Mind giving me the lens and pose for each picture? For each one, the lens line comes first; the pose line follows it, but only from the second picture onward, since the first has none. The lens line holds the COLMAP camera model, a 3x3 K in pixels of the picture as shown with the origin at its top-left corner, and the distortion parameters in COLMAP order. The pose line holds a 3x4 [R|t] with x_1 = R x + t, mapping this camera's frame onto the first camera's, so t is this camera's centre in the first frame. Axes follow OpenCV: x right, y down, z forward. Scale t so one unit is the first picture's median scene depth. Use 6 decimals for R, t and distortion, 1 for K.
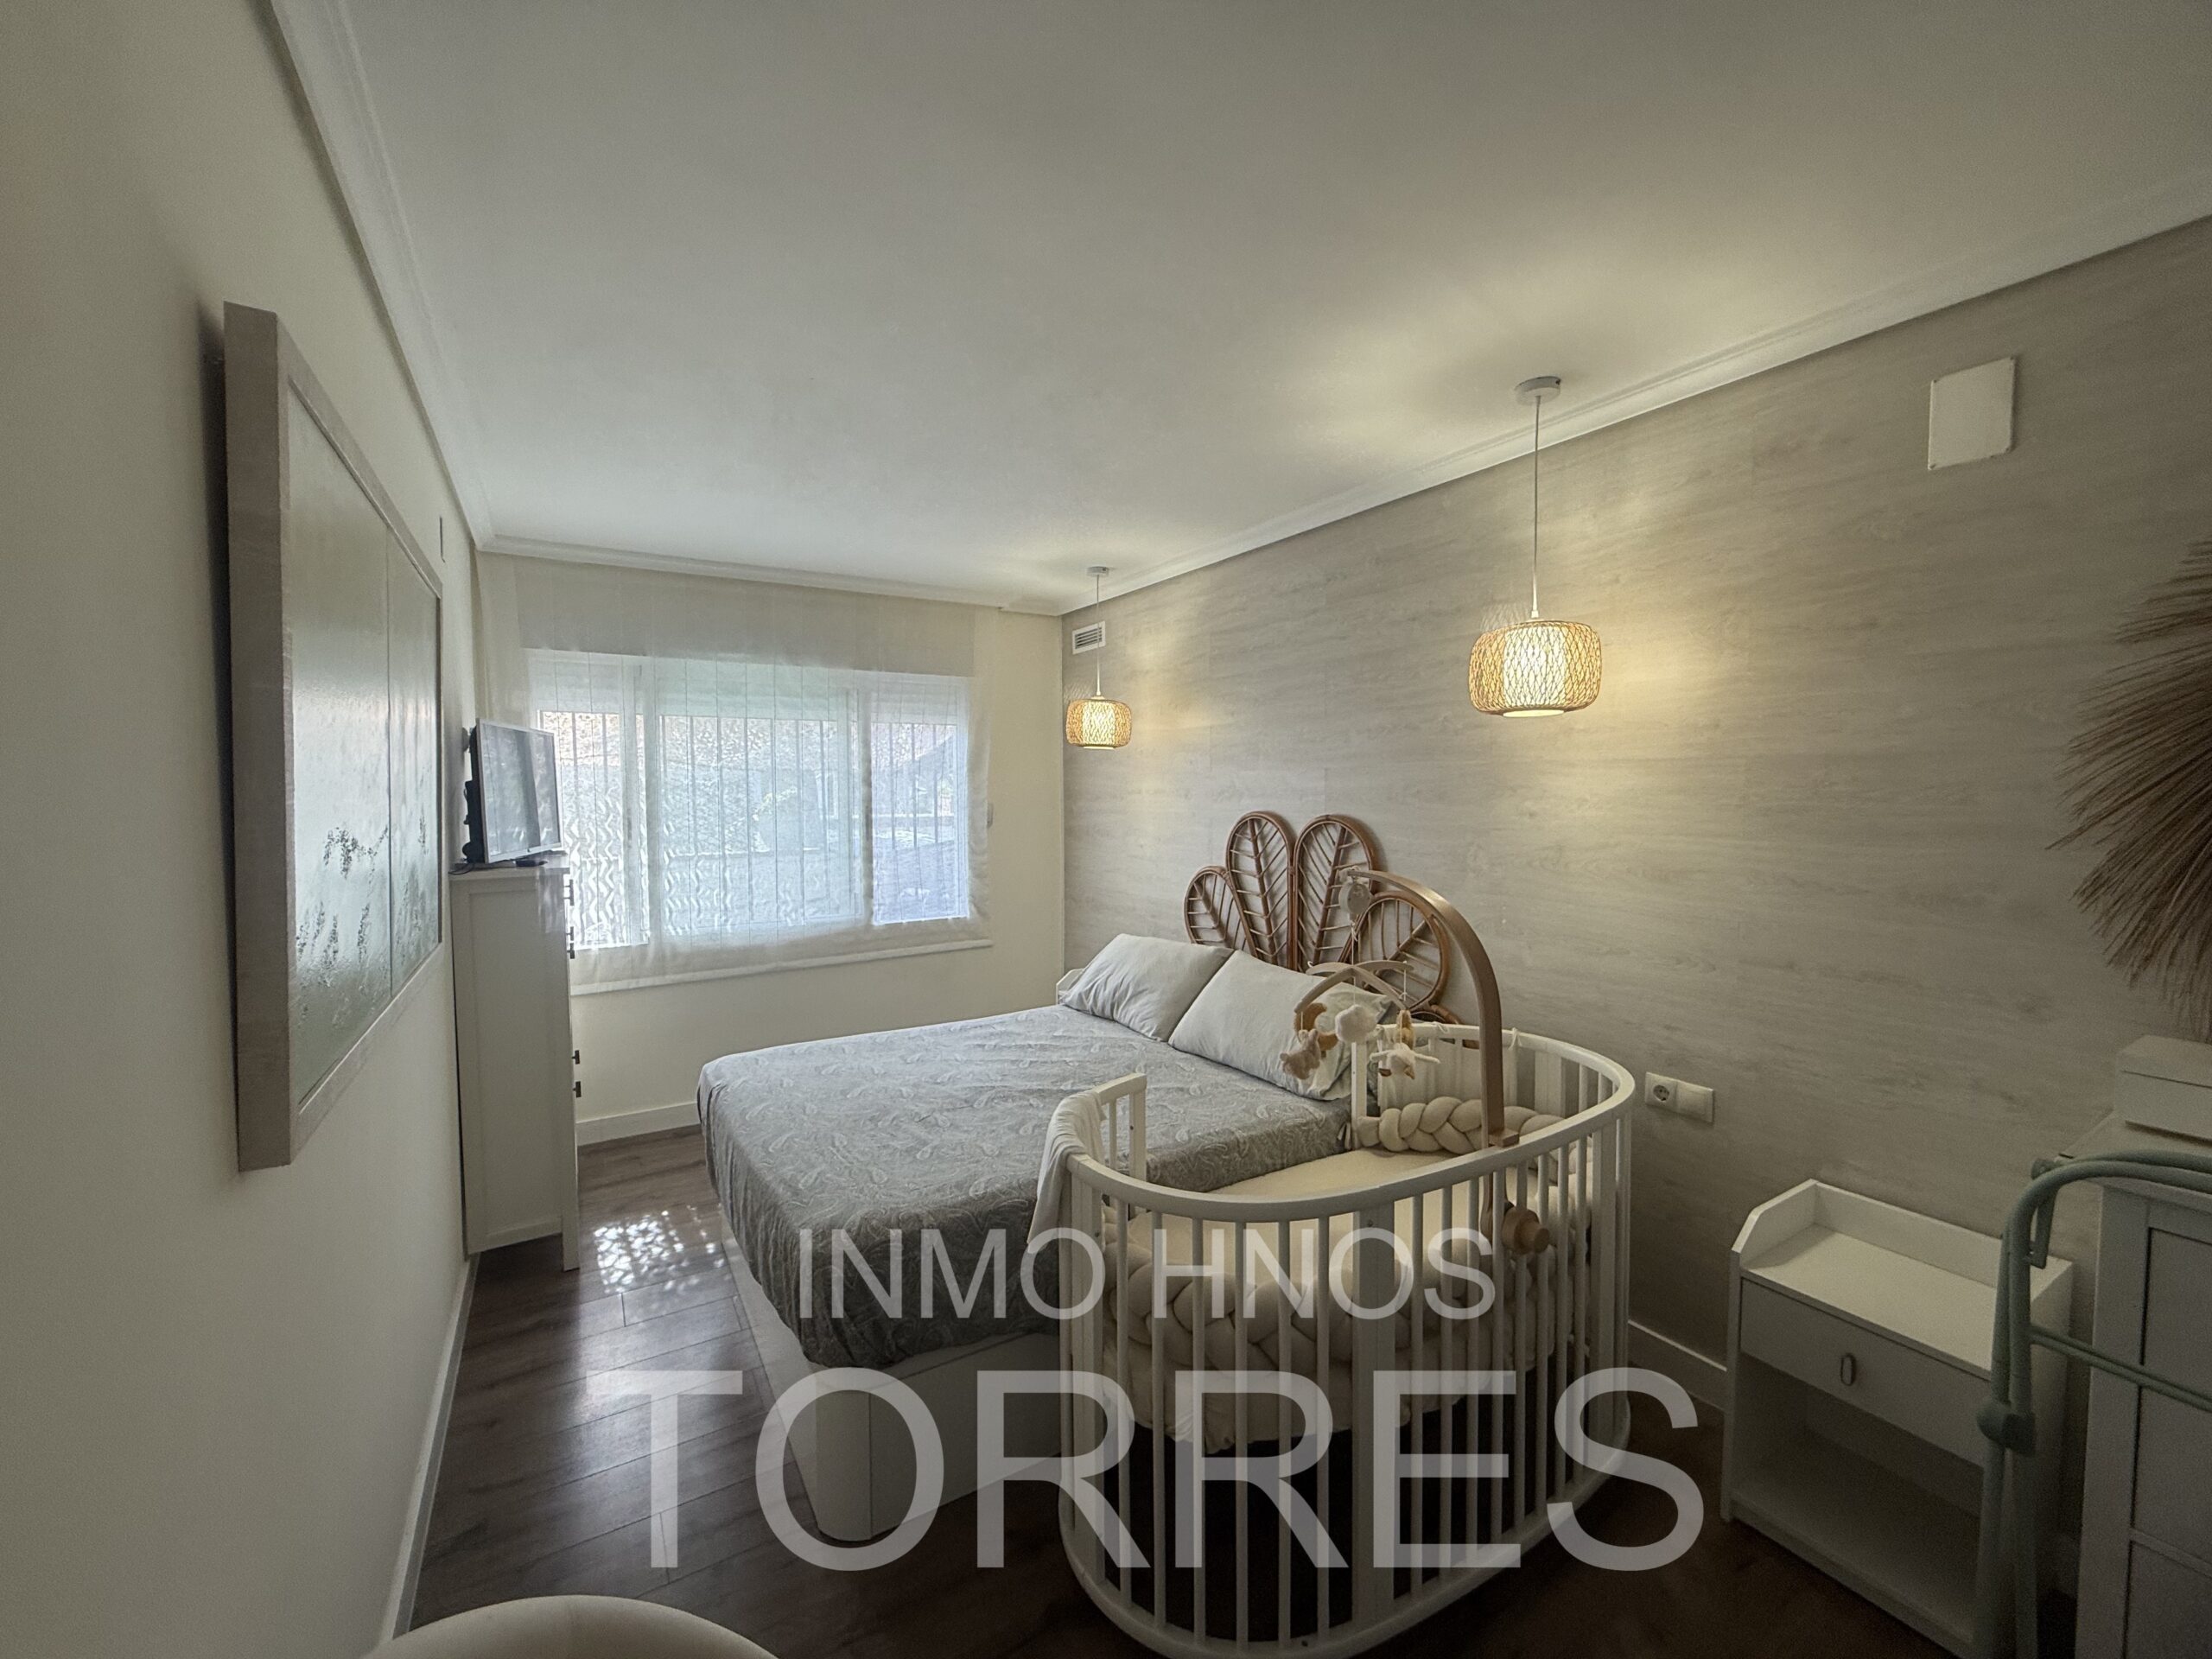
lens RADIAL K [[885.8, 0, 1097.2], [0, 885.8, 825.4], [0, 0, 1]] dist [-0.001903, 0.000109]
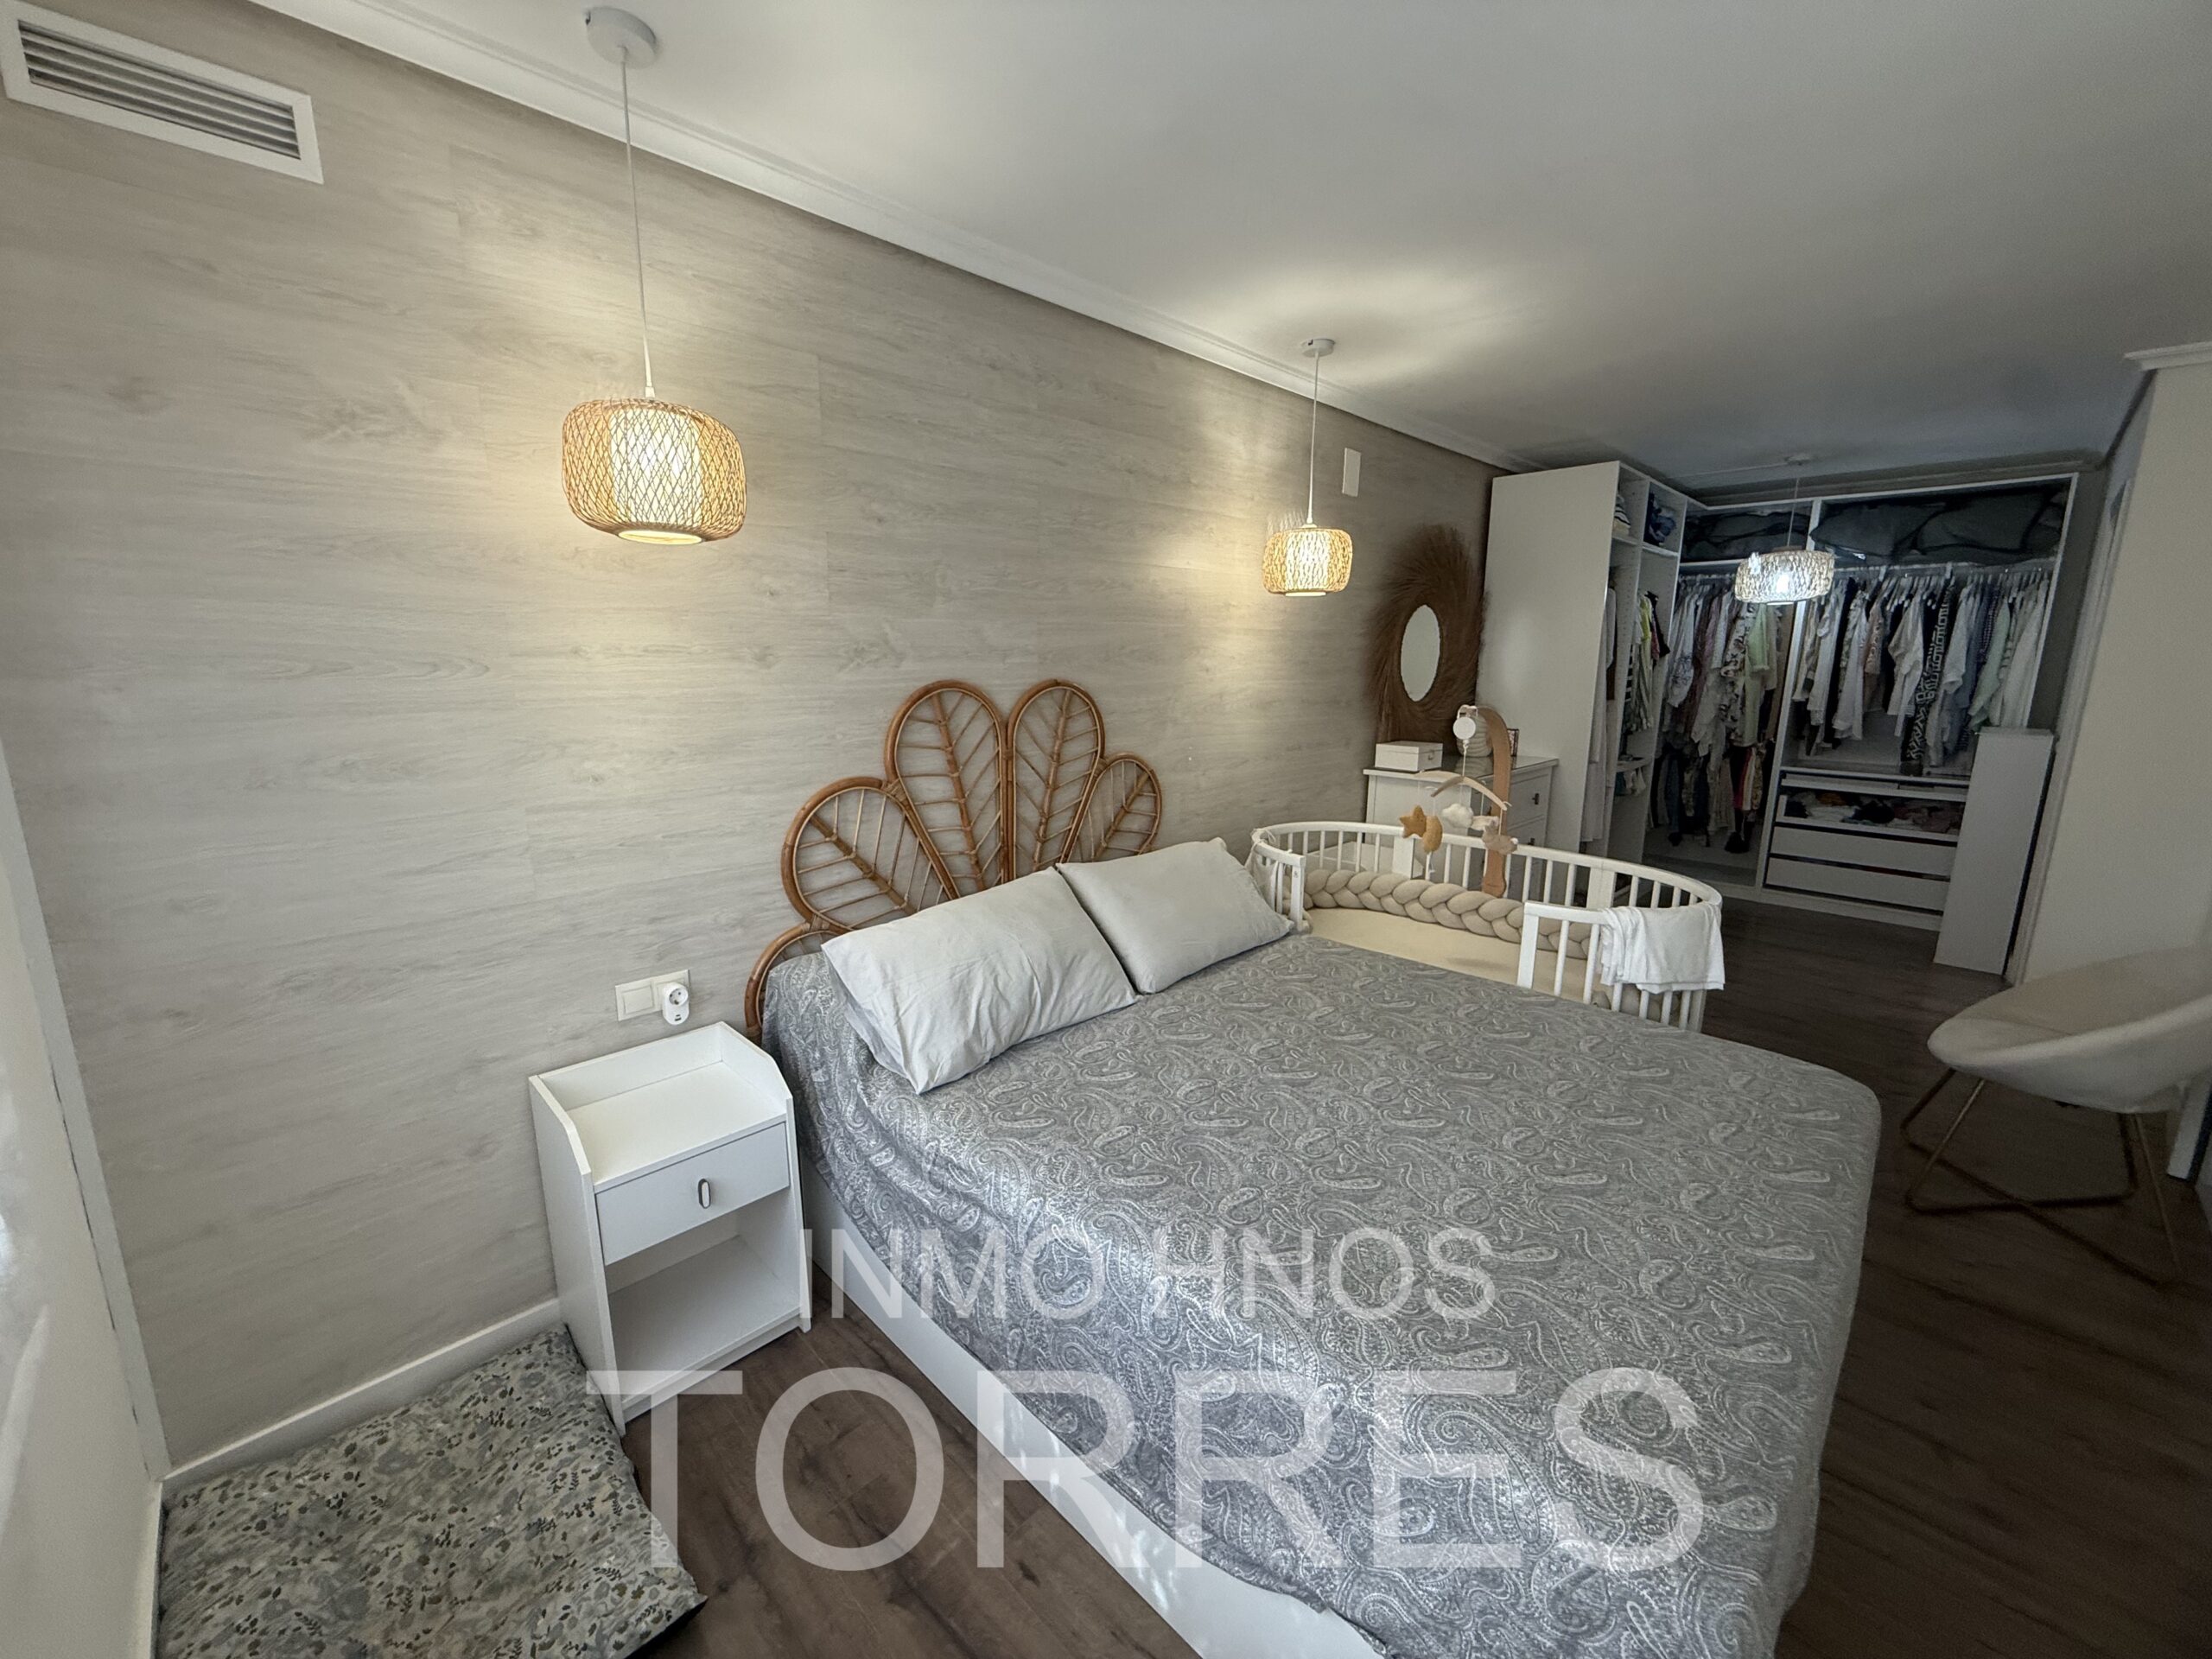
lens RADIAL K [[885.8, 0, 1097.5], [0, 885.8, 830.1], [0, 0, 1]] dist [-0.001903, 0.000109]
pose [[-0.243184, -0.184119, 0.952345, -0.533431], [0.041804, 0.978918, 0.199931, -0.035412], [-0.969079, 0.088431, -0.230360, 1.082150]]
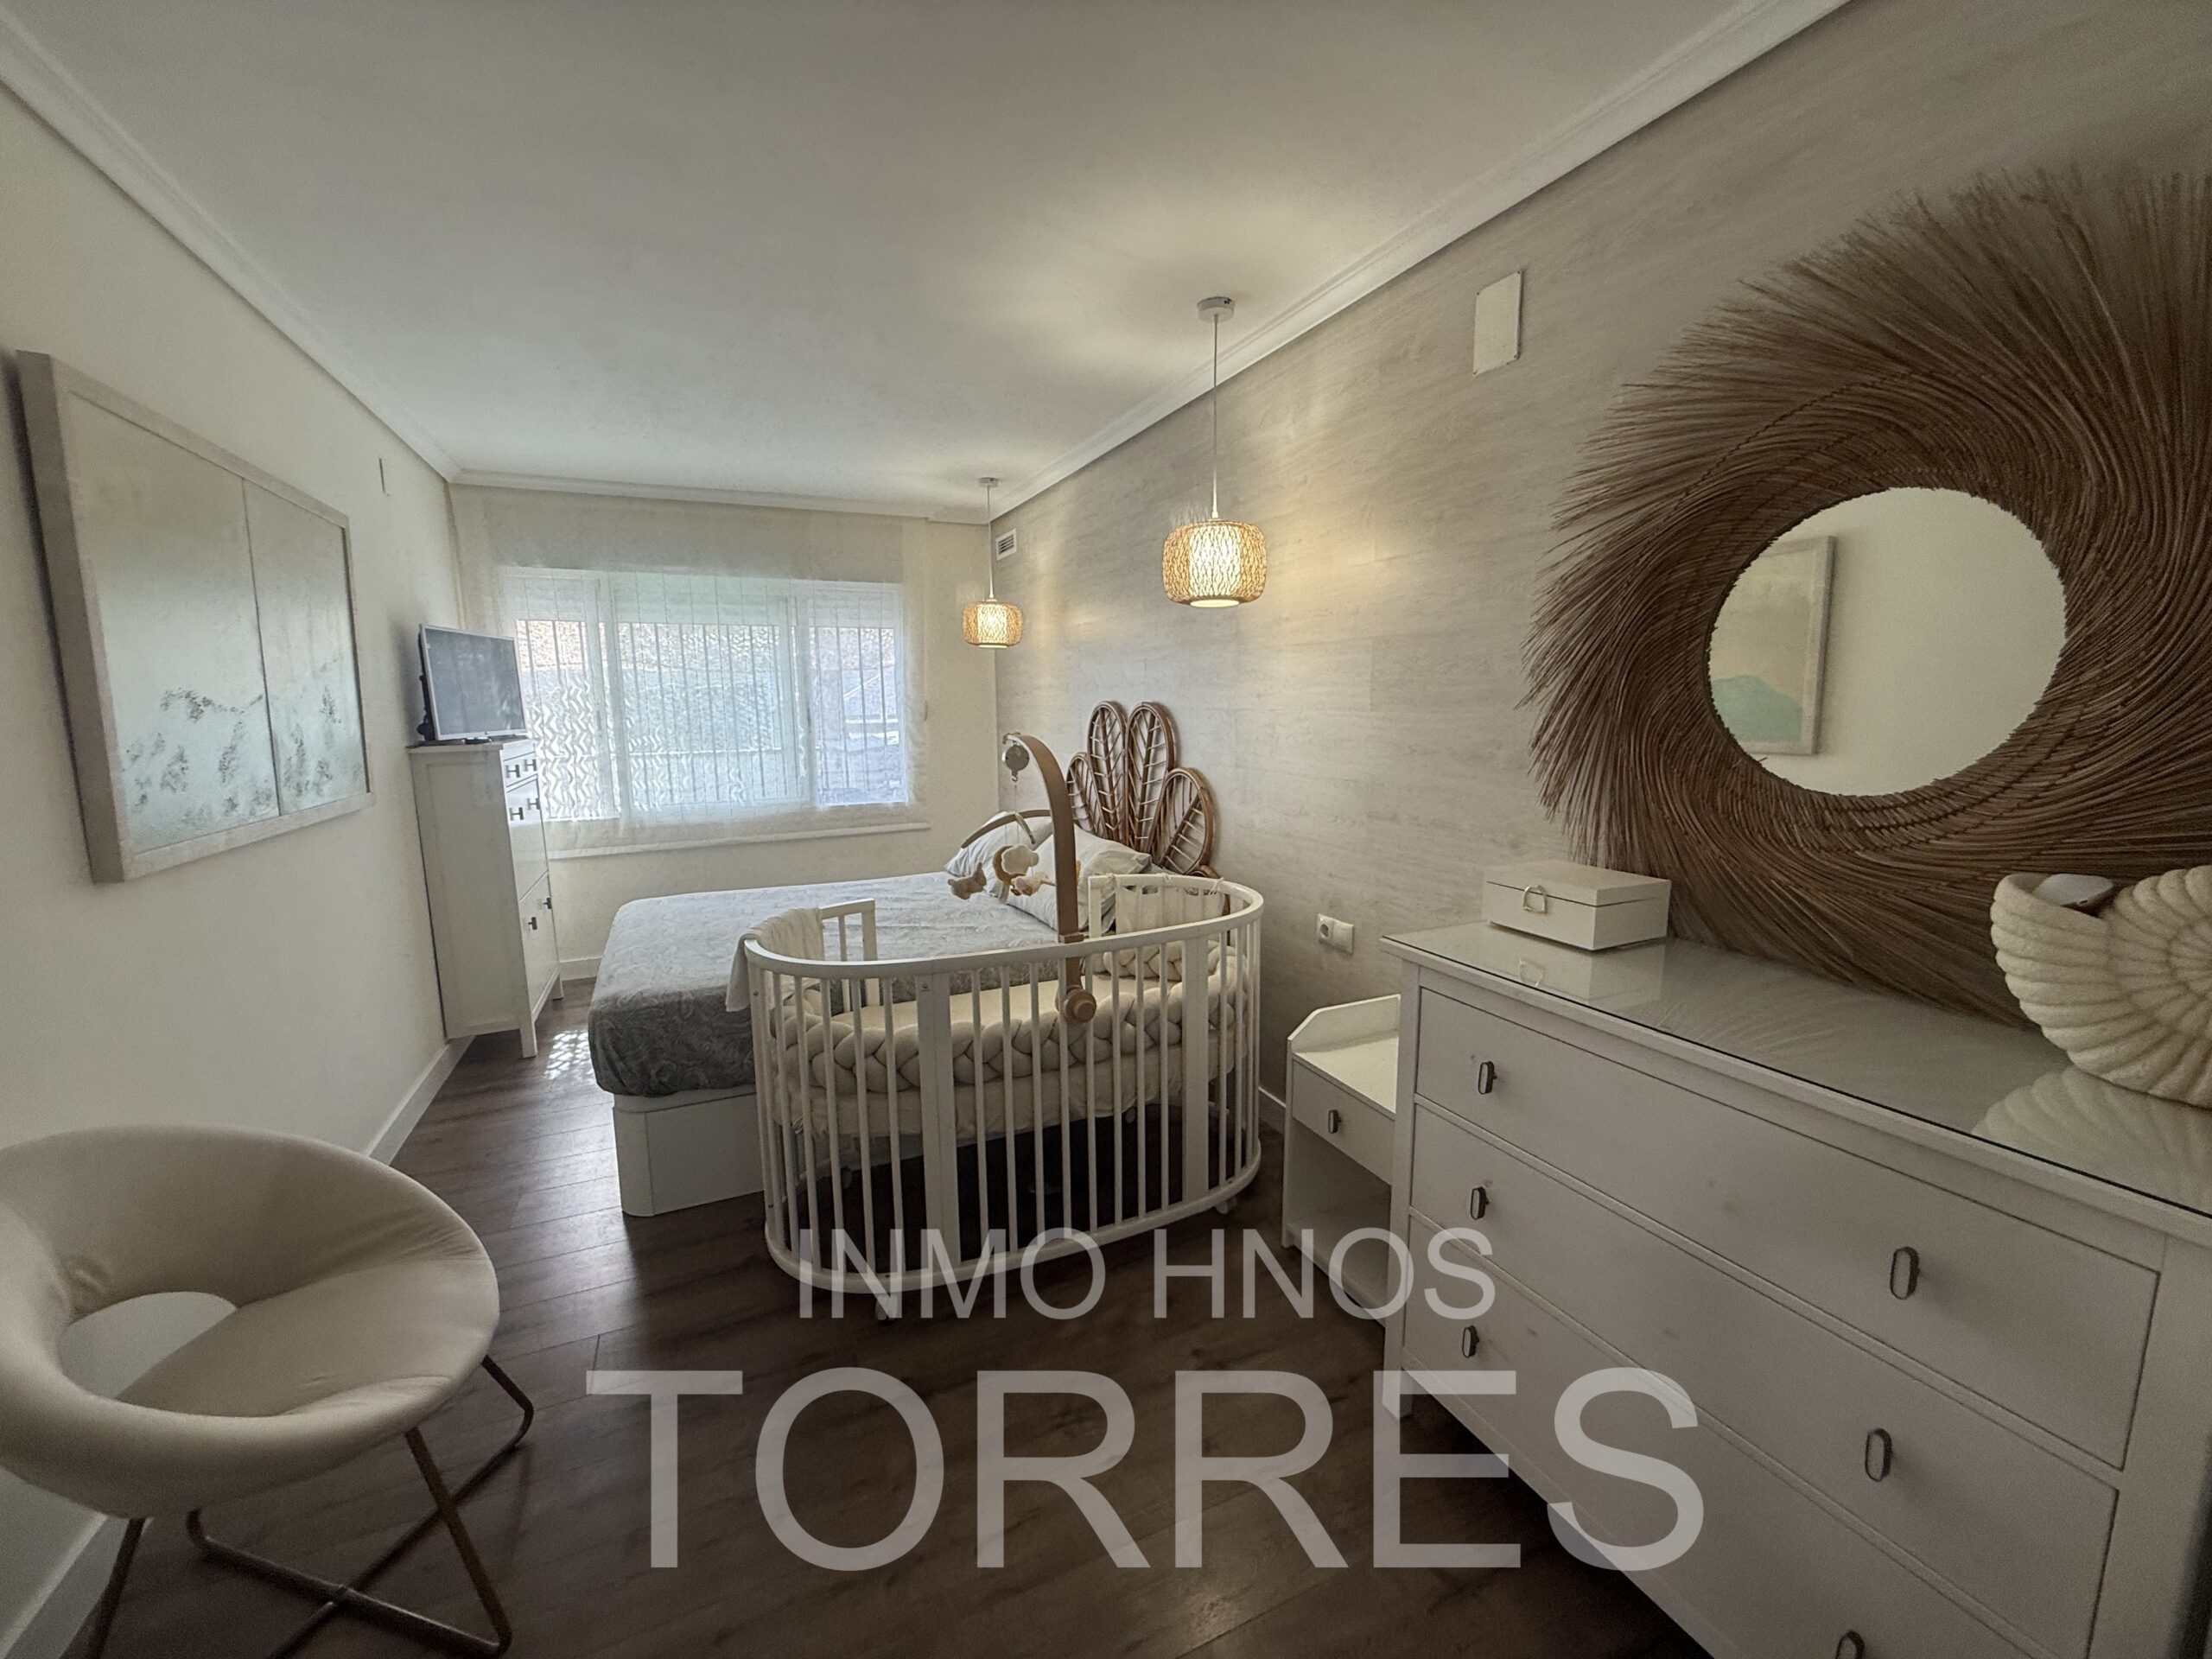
lens RADIAL K [[885.8, 0, 1093.3], [0, 885.8, 825.0], [0, 0, 1]] dist [-0.001903, 0.000109]
pose [[0.993274, 0.010555, -0.115308, 0.304604], [0.000859, 0.995137, 0.098498, 0.030510], [0.115786, -0.097934, 0.988434, -0.121155]]
